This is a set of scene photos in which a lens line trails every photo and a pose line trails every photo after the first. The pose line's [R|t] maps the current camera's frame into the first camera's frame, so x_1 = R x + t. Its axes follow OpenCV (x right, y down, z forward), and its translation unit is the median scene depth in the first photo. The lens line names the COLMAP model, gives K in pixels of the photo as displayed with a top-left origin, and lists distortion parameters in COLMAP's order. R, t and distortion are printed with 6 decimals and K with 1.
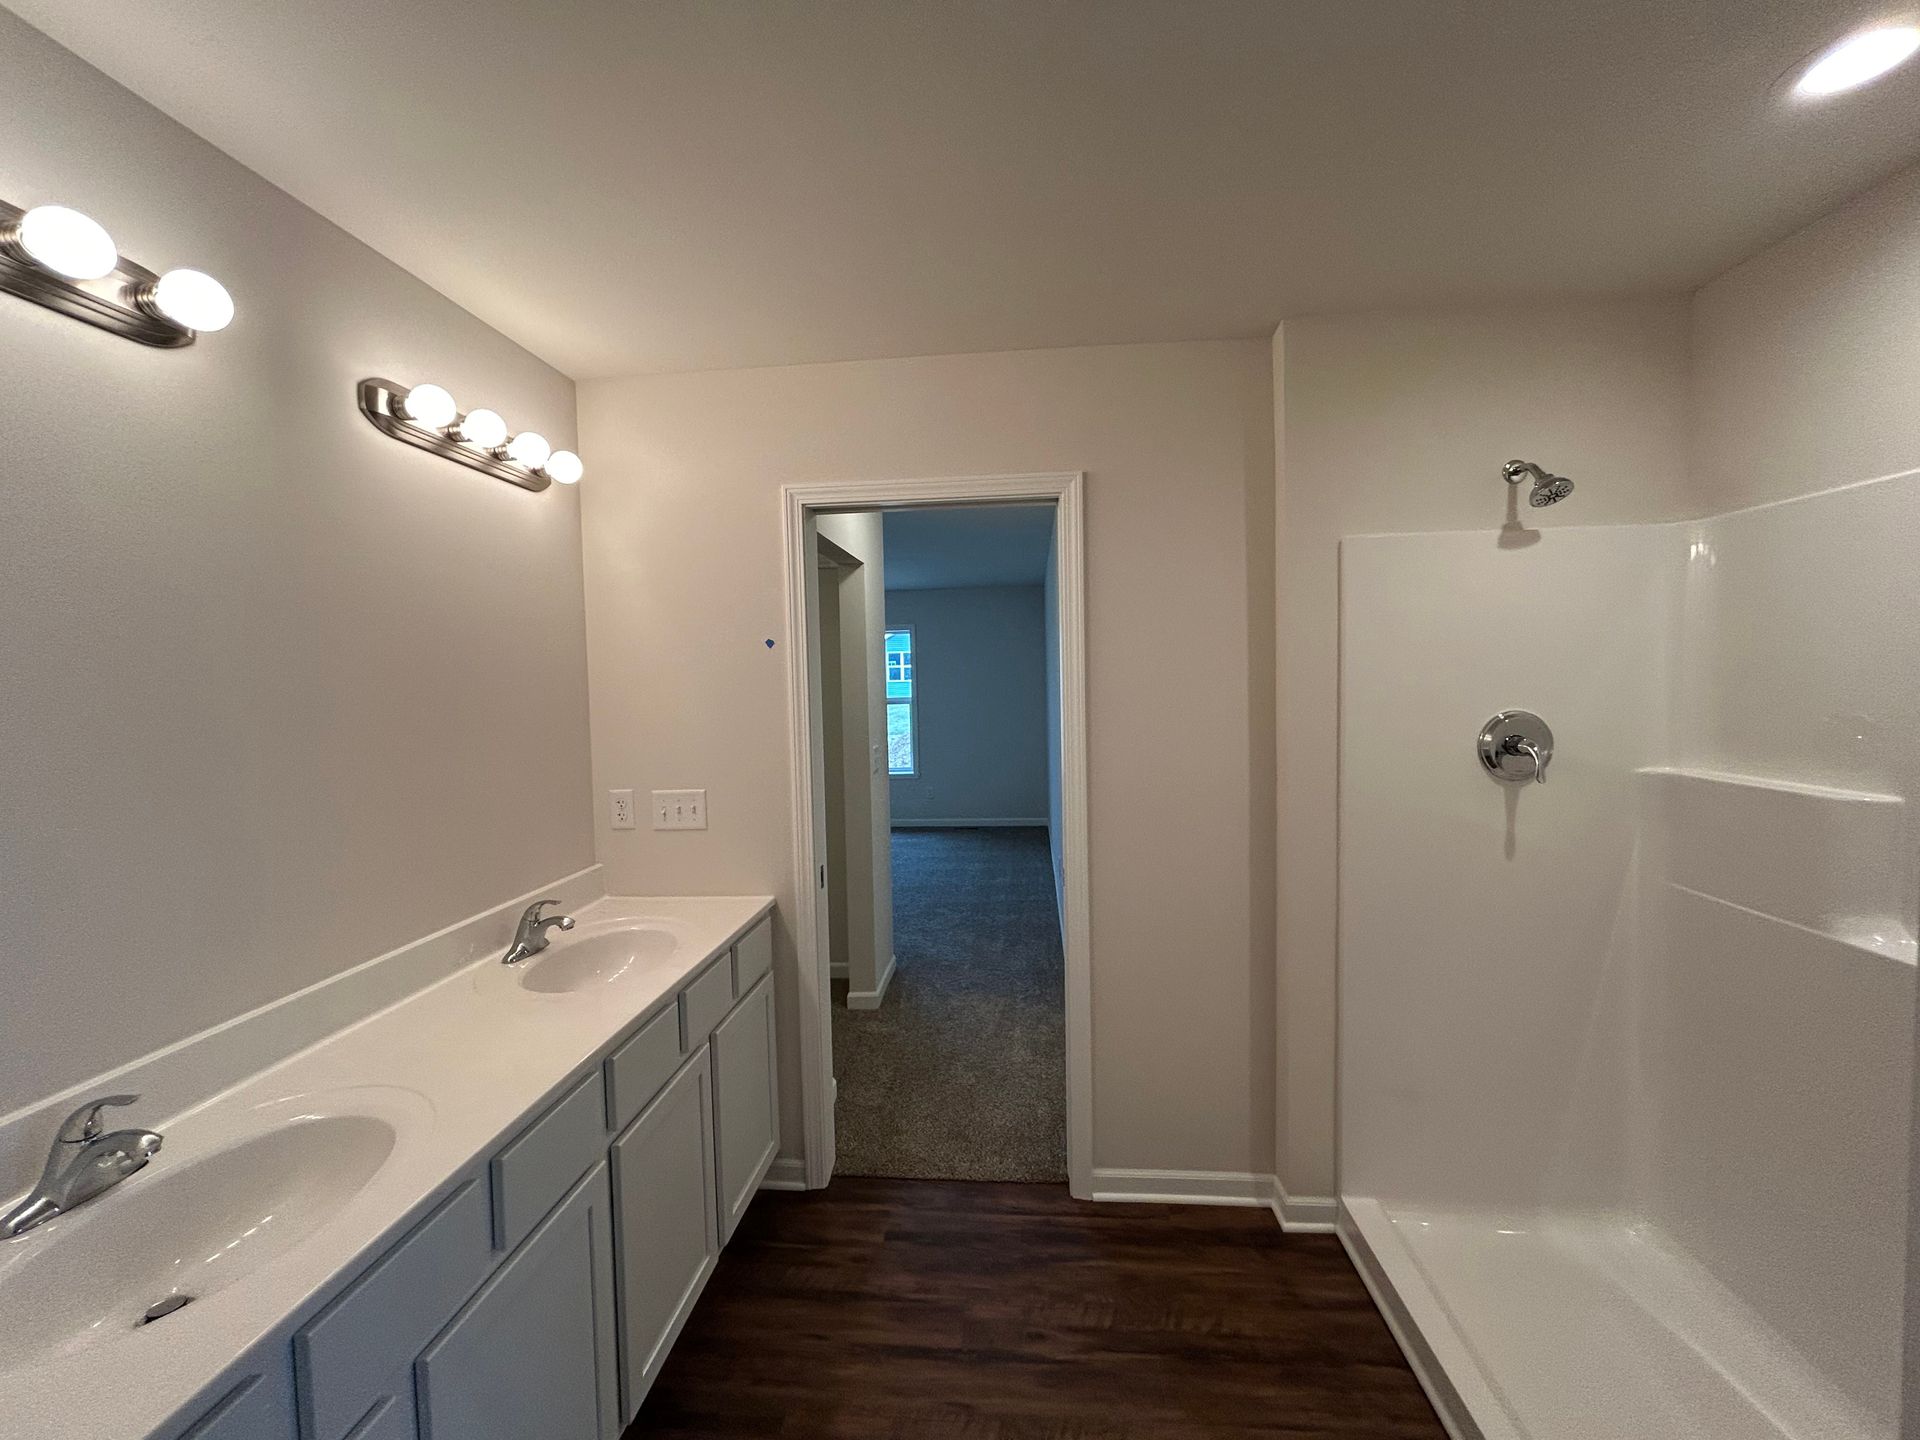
lens RADIAL K [[774.9, 0, 961.8], [0, 774.9, 716.1], [0, 0, 1]] dist [-0.000354, 0.003427]
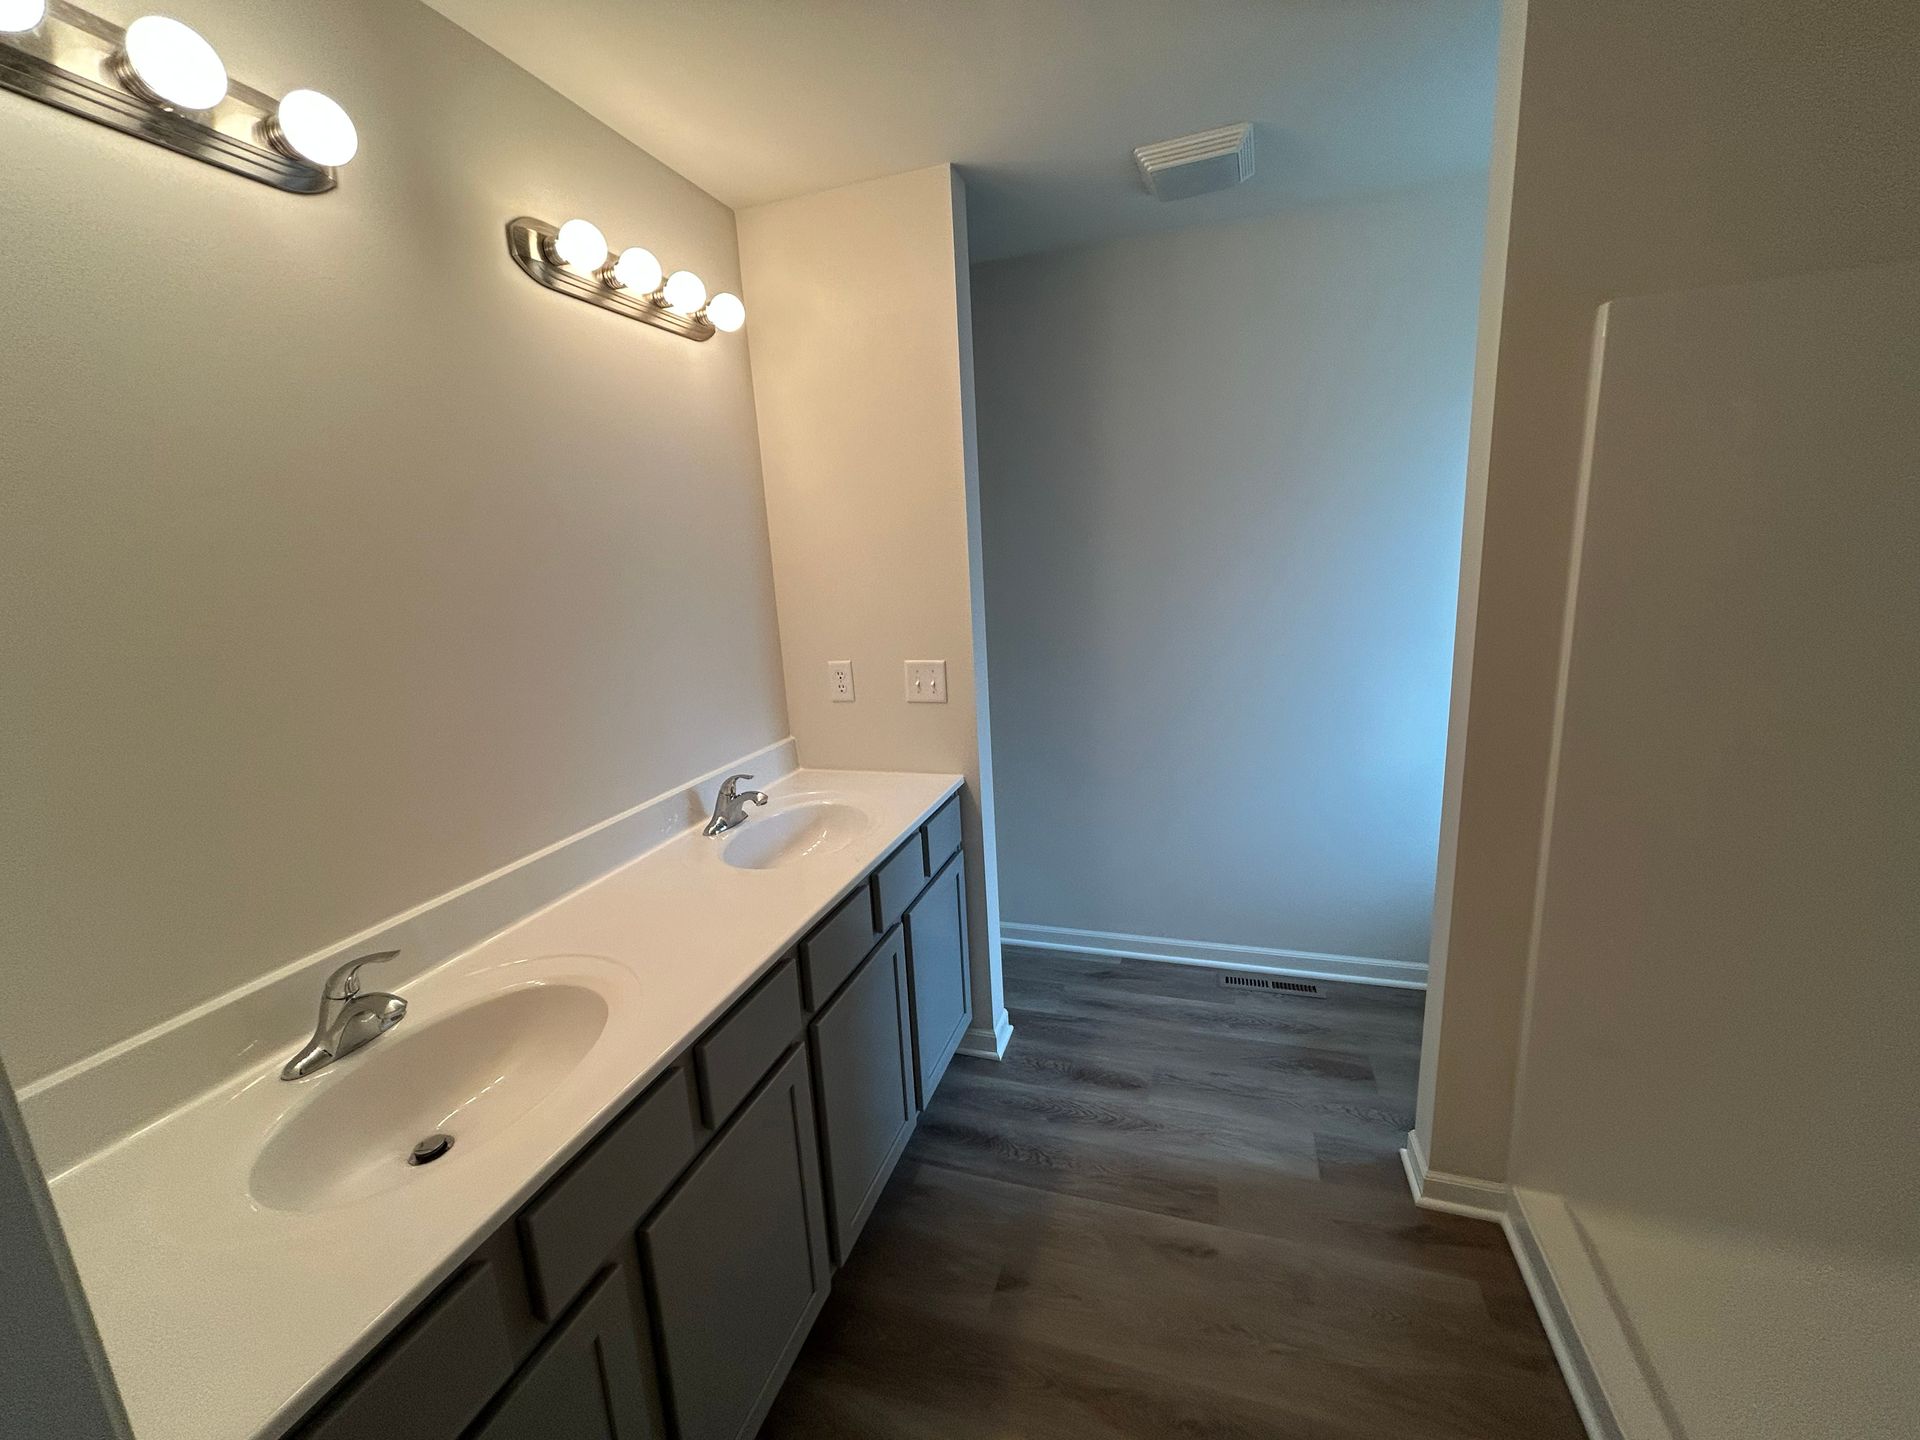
lens RADIAL K [[769.1, 0, 1027.5], [0, 769.1, 696.3], [0, 0, 1]] dist [-0.000255, 0.000048]
pose [[0.989429, 0.017714, -0.143934, -0.034244], [0.005397, 0.987326, 0.158611, -0.022845], [0.144920, -0.157712, 0.976793, 0.119743]]
